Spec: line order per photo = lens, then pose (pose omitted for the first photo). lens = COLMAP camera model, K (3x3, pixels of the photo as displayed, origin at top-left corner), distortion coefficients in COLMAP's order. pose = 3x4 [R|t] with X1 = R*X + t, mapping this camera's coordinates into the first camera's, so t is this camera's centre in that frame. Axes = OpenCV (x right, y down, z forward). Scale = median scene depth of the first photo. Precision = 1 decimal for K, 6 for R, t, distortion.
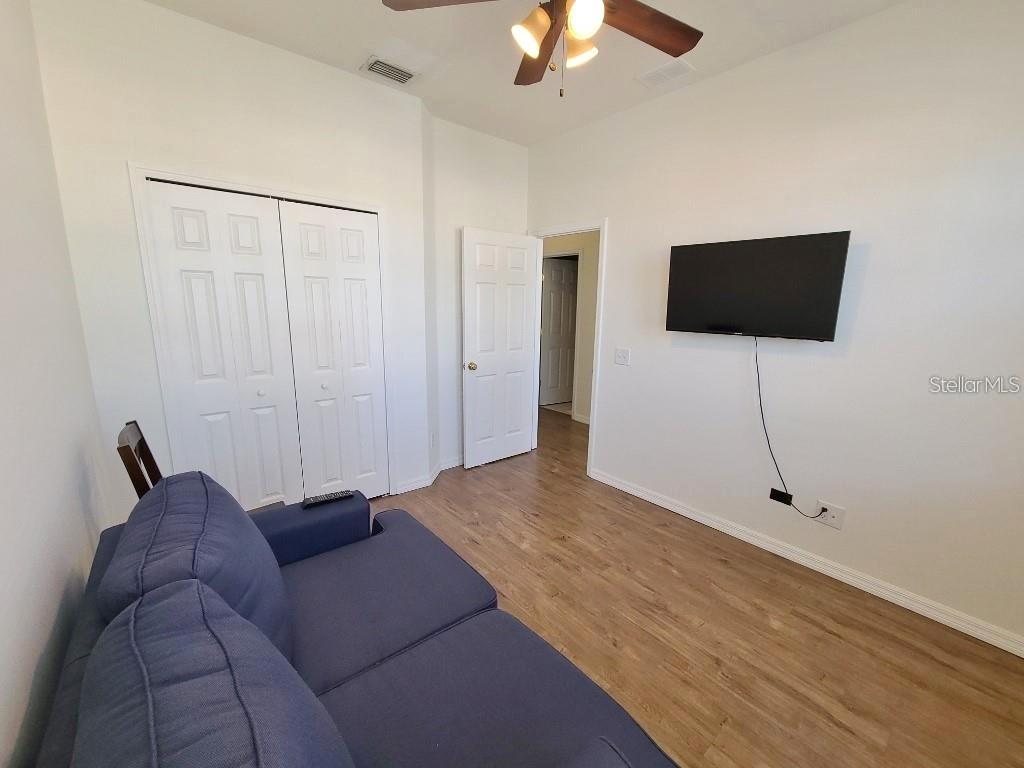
lens RADIAL K [[419.0, 0, 535.2], [0, 419.0, 379.3], [0, 0, 1]] dist [-0.004524, 0.001109]
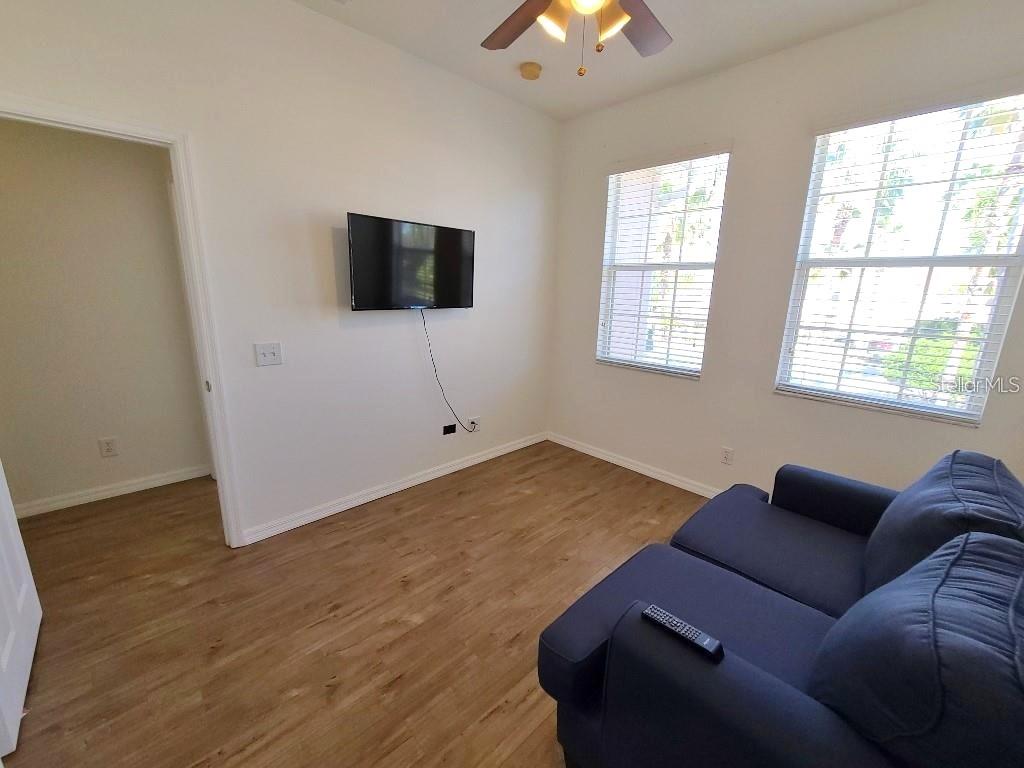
lens RADIAL K [[419.0, 0, 501.8], [0, 419.0, 379.0], [0, 0, 1]] dist [-0.004524, 0.001109]
pose [[-0.028397, -0.234295, 0.971751, -0.640575], [0.158348, 0.958813, 0.235803, -0.151254], [-0.986975, 0.160571, 0.009872, 0.779467]]
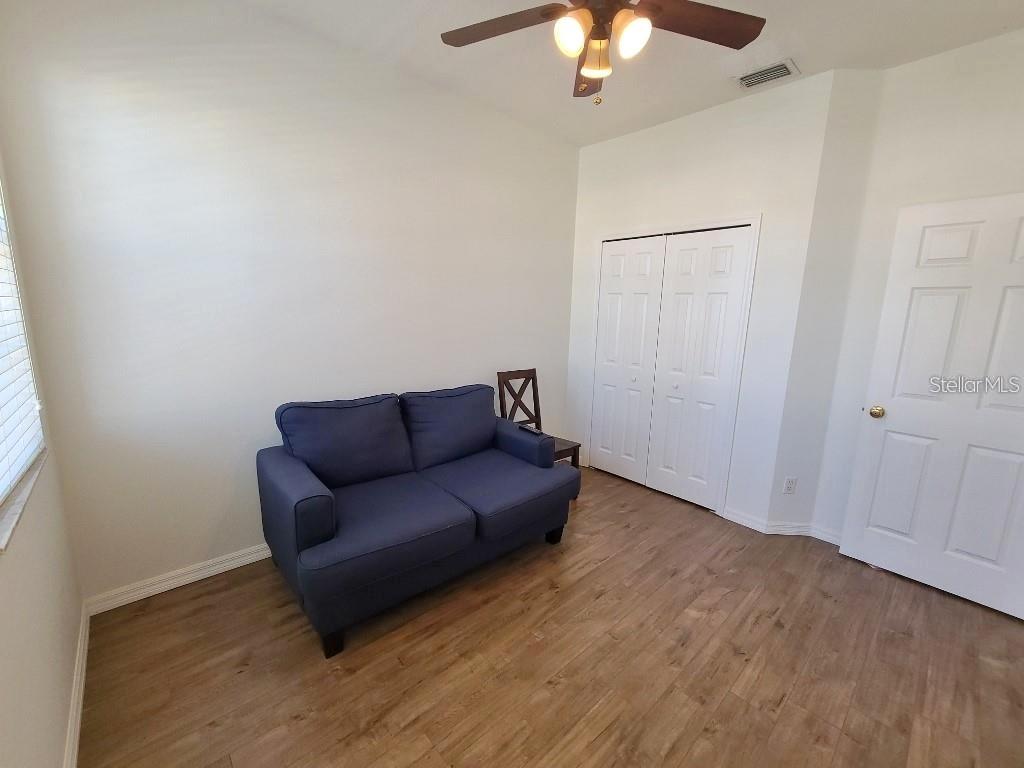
lens RADIAL K [[419.0, 0, 503.7], [0, 419.0, 379.3], [0, 0, 1]] dist [-0.004524, 0.001109]
pose [[0.003060, 0.145683, -0.989327, 0.700982], [-0.211480, 0.967049, 0.141748, -0.070575], [0.977378, 0.208789, 0.033768, 0.526891]]
